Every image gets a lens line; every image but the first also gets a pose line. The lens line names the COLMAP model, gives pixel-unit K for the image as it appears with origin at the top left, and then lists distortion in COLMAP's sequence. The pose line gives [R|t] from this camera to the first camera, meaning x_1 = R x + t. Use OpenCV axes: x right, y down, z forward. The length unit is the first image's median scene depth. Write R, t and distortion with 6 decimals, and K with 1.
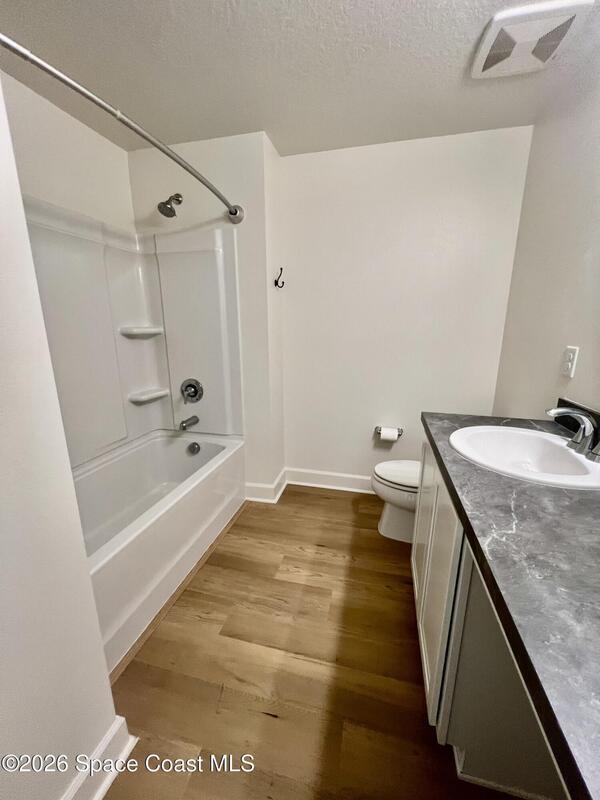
lens RADIAL K [[321.4, 0, 296.0], [0, 321.4, 398.1], [0, 0, 1]] dist [-0.000947, -0.000764]
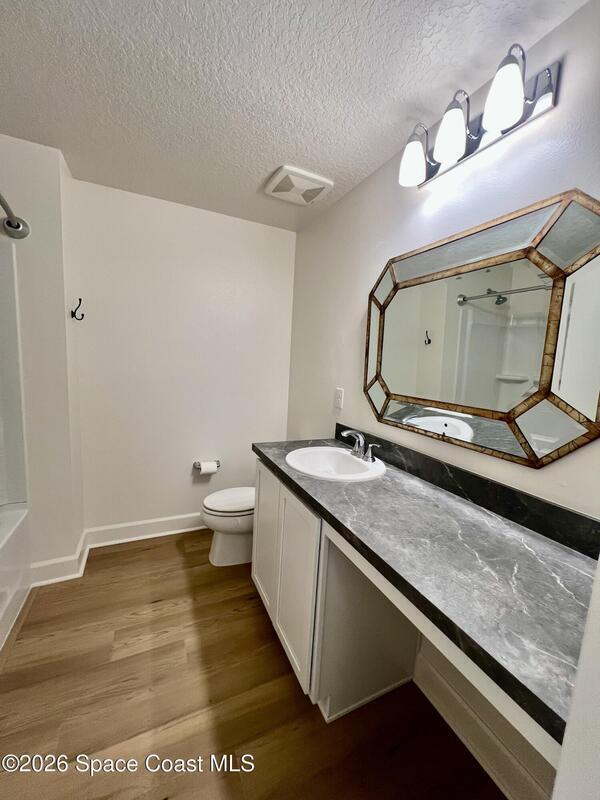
lens RADIAL K [[322.5, 0, 302.0], [0, 322.5, 396.4], [0, 0, 1]] dist [-0.003235, -0.000835]
pose [[0.767756, -0.032206, 0.639932, -0.224830], [0.094288, 0.993542, -0.063120, -0.037273], [-0.633766, 0.108799, 0.765835, -0.048576]]
